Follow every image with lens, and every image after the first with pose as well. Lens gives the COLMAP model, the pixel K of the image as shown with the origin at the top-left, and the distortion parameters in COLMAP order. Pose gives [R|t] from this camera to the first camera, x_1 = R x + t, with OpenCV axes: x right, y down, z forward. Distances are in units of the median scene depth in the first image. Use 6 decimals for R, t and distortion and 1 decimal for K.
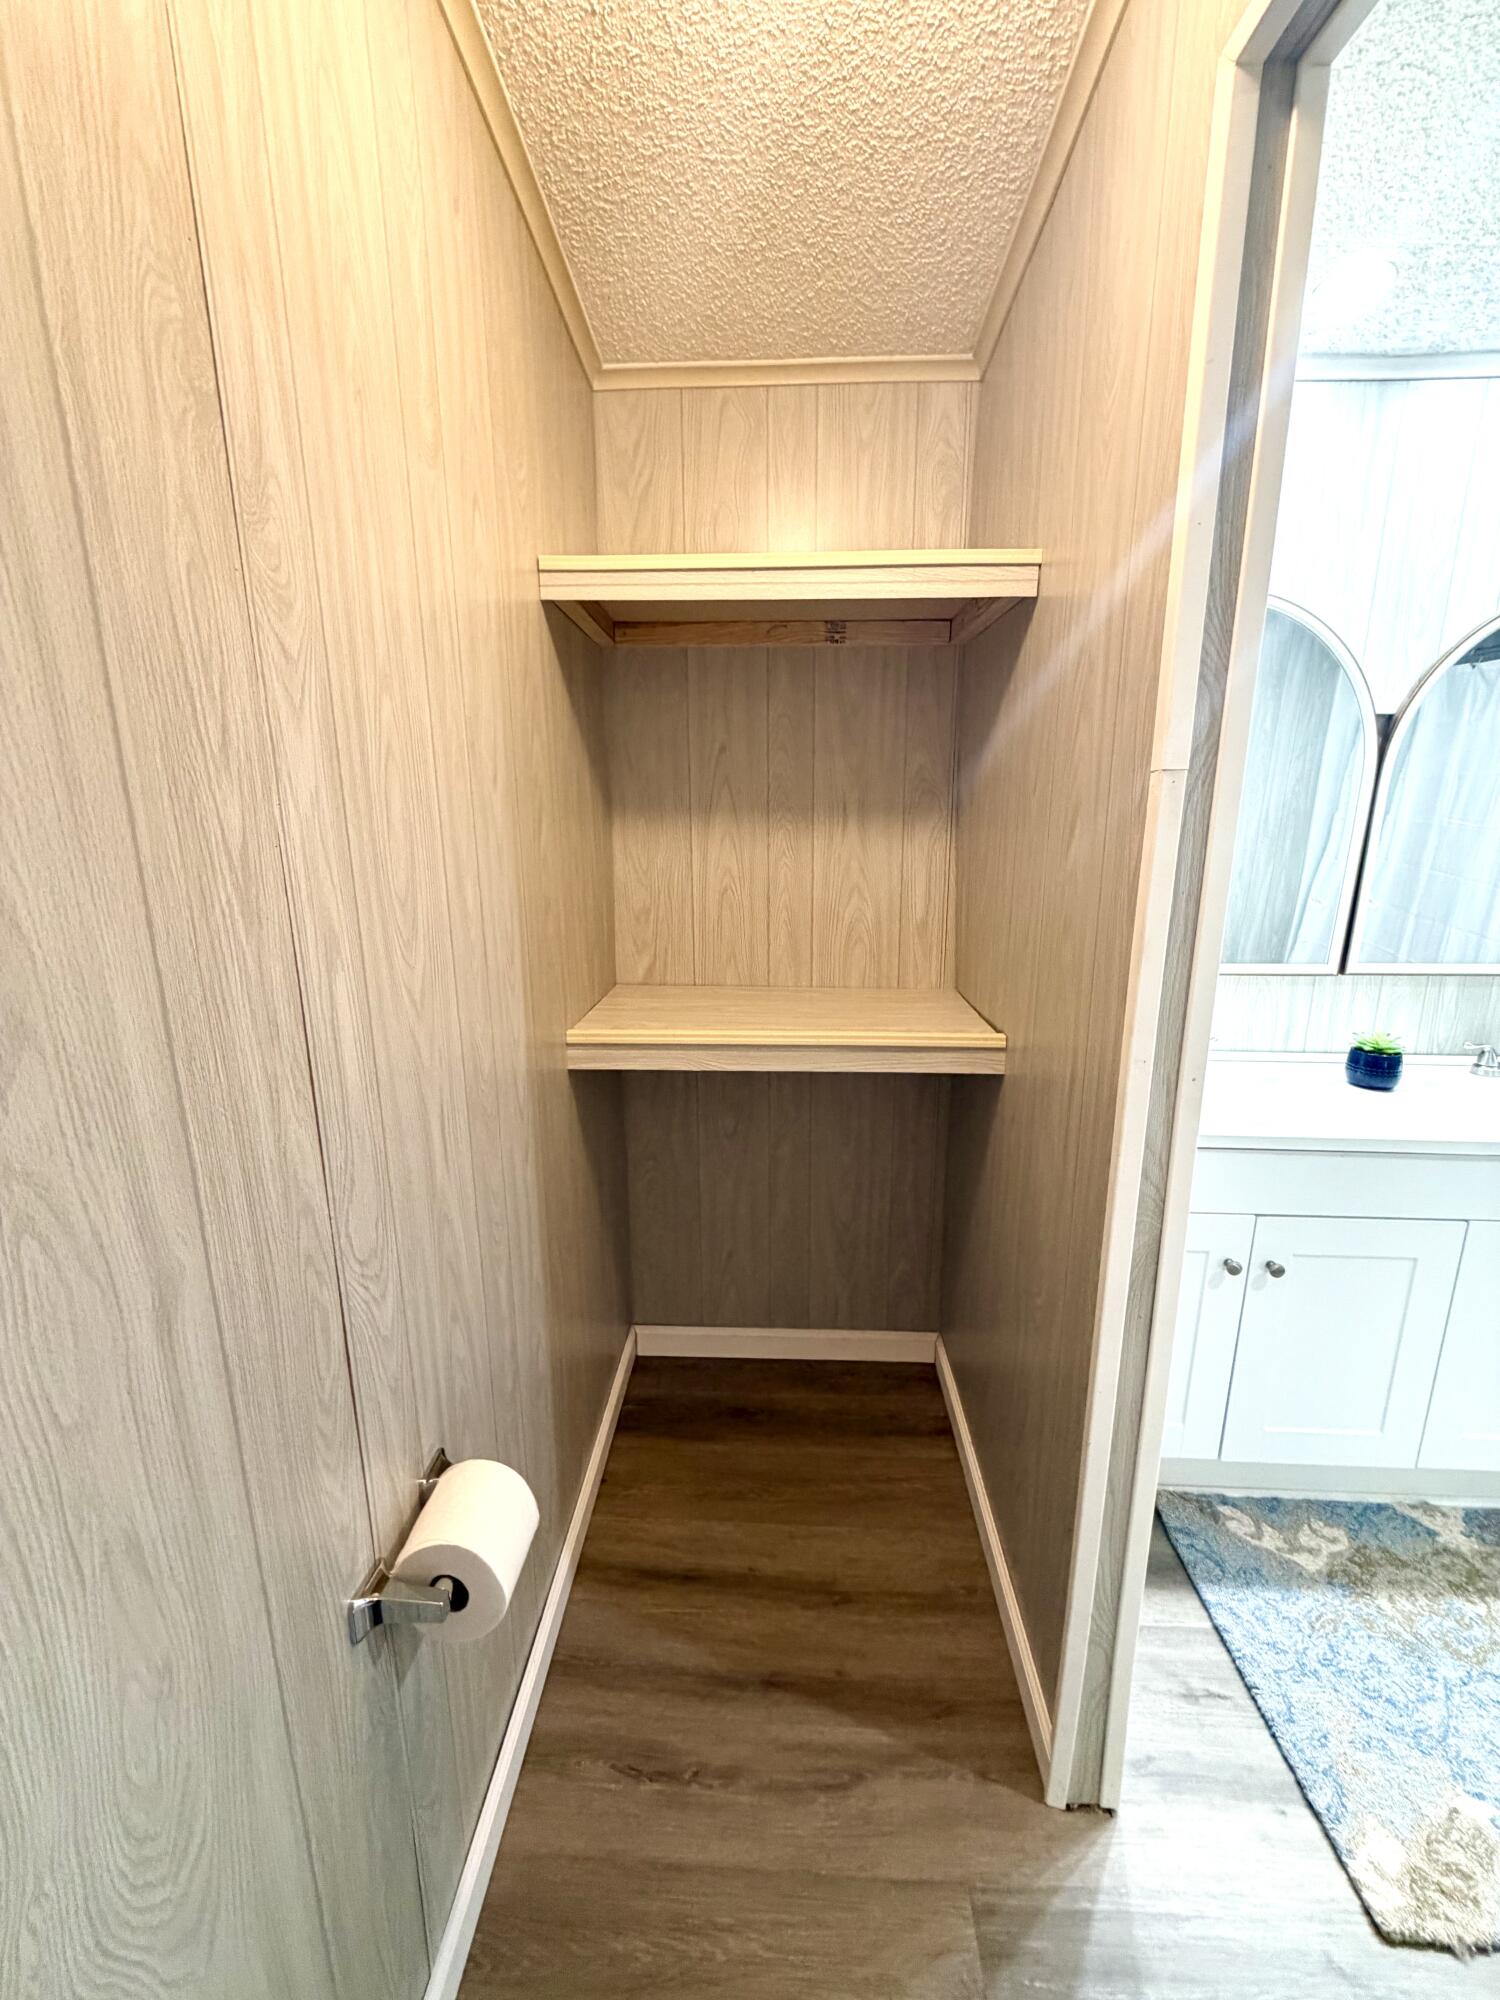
lens RADIAL K [[794.1, 0, 747.0], [0, 794.1, 995.2], [0, 0, 1]] dist [-0.001659, 0.000828]
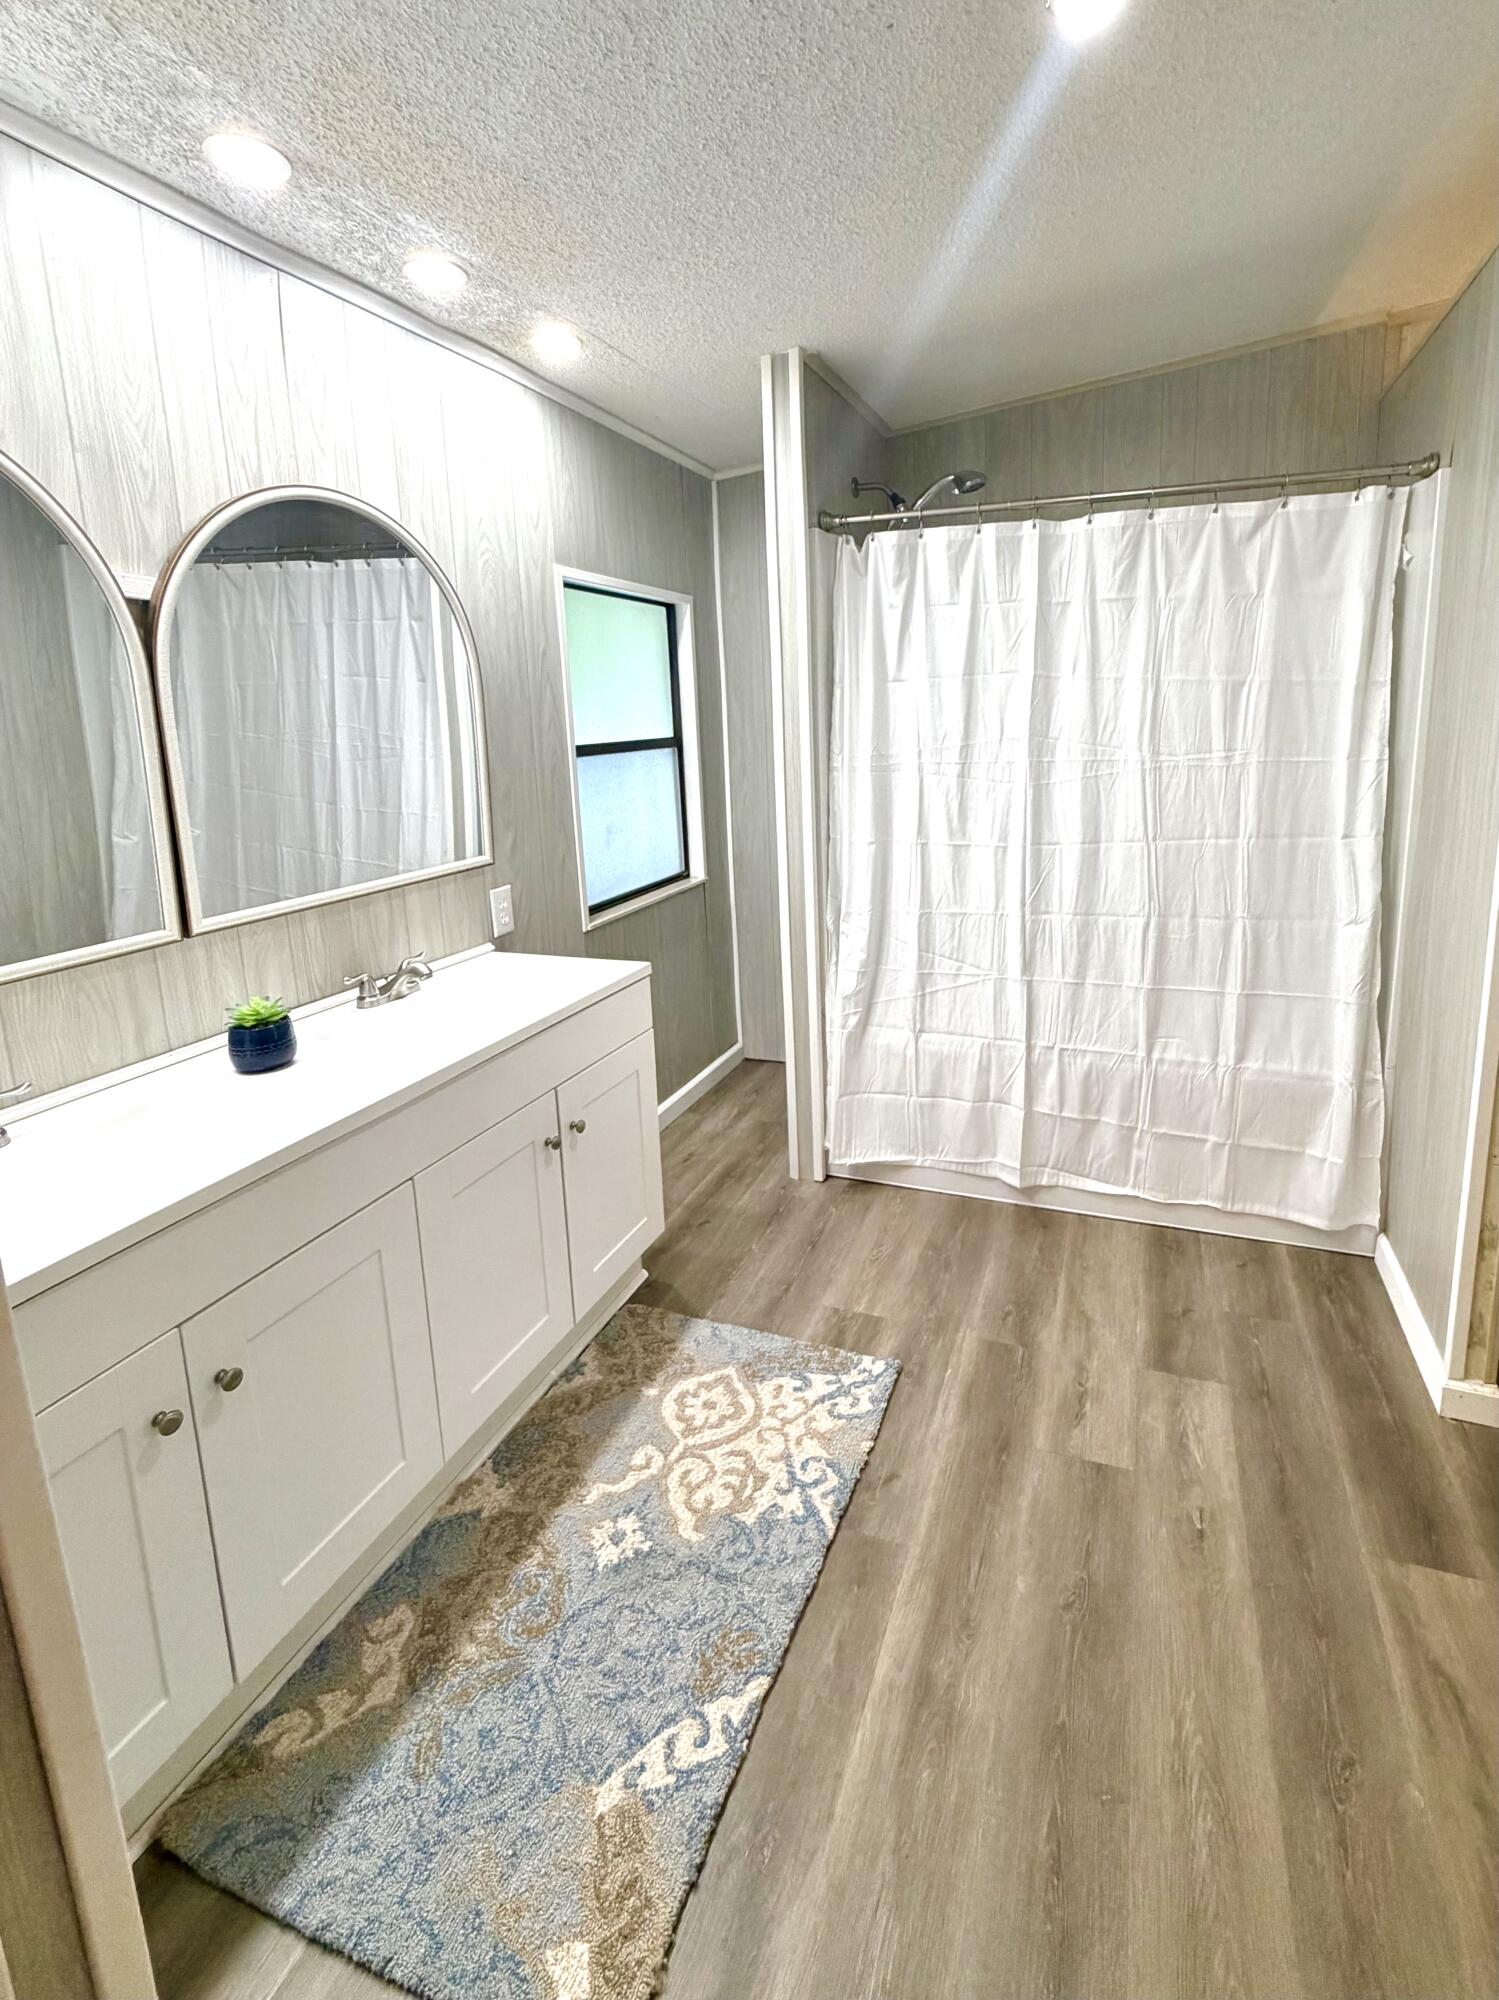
lens RADIAL K [[899.2, 0, 844.3], [0, 899.2, 869.8], [0, 0, 1]] dist [-0.000697, 0.000516]
pose [[0.264420, -0.166178, 0.949983, 0.131814], [0.230800, 0.967322, 0.104969, -0.039482], [-0.936383, 0.191500, 0.294134, 0.175875]]
